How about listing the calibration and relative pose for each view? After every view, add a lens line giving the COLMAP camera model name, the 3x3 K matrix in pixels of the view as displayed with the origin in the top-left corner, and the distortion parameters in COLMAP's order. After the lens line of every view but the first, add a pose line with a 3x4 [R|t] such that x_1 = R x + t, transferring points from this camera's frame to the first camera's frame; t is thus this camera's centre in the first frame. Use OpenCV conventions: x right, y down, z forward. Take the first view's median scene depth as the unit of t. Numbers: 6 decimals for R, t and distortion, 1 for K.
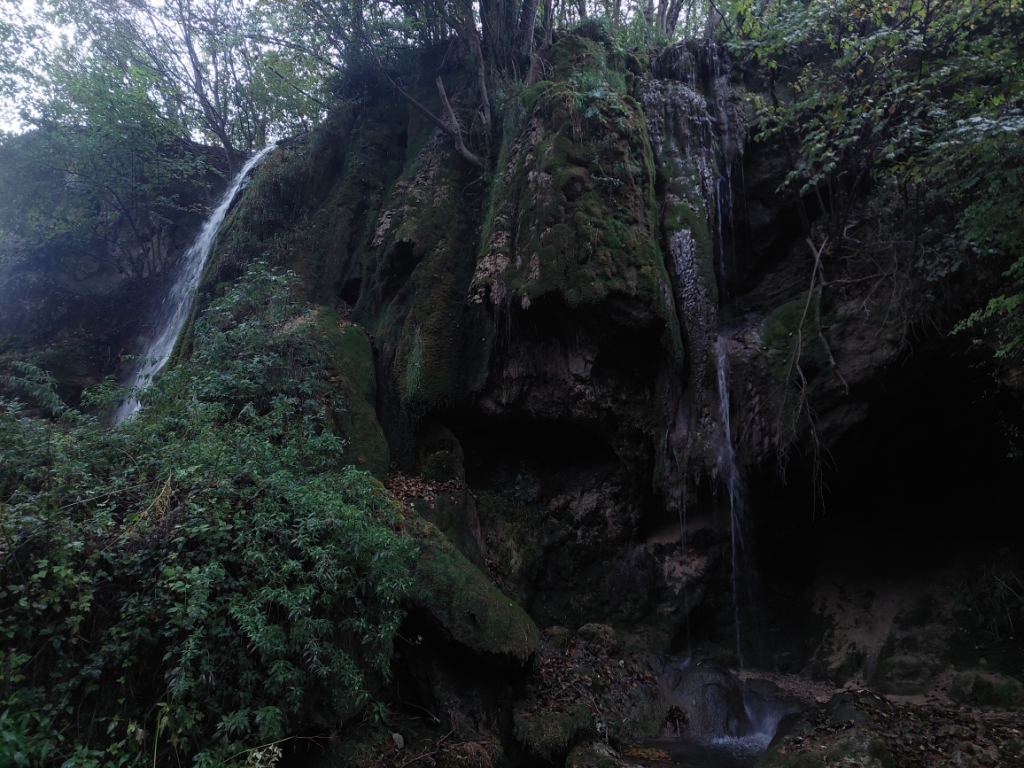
lens RADIAL K [[705.6, 0, 512.0], [0, 705.6, 384.0], [0, 0, 1]] dist [0.121806, -0.081731]
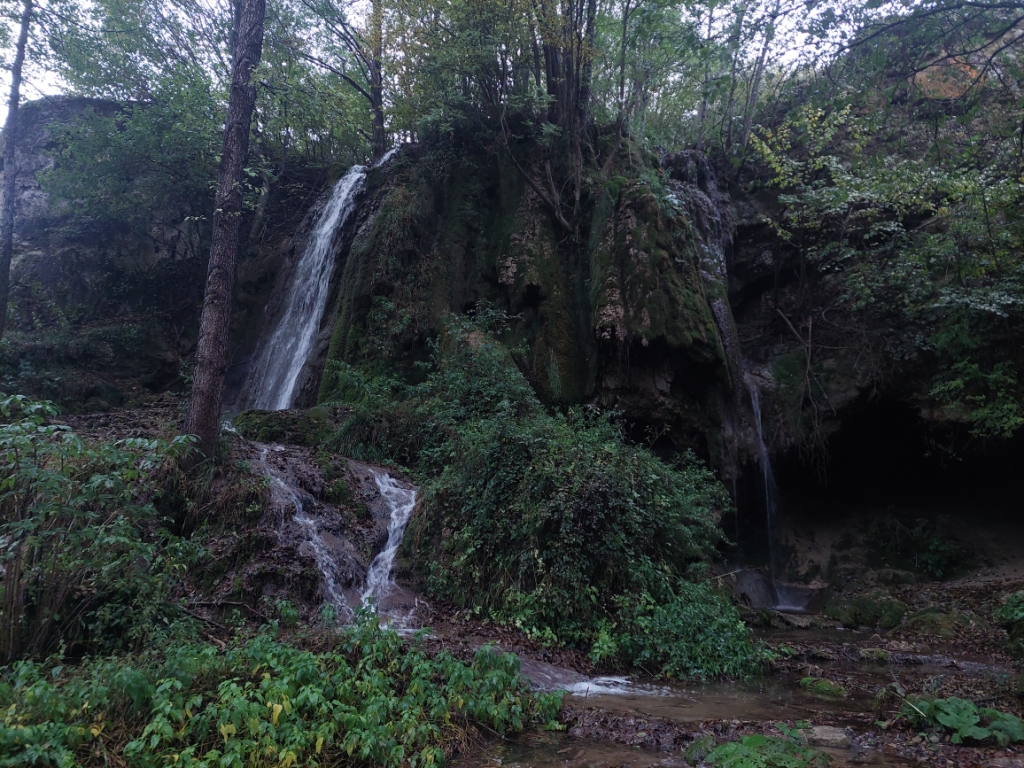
lens RADIAL K [[708.7, 0, 500.7], [0, 708.7, 392.5], [0, 0, 1]] dist [0.119493, -0.084152]
pose [[0.957413, 0.064451, 0.281435, -0.660237], [-0.074760, 0.996862, 0.026037, -0.022220], [-0.278874, -0.045968, 0.959227, -0.368197]]
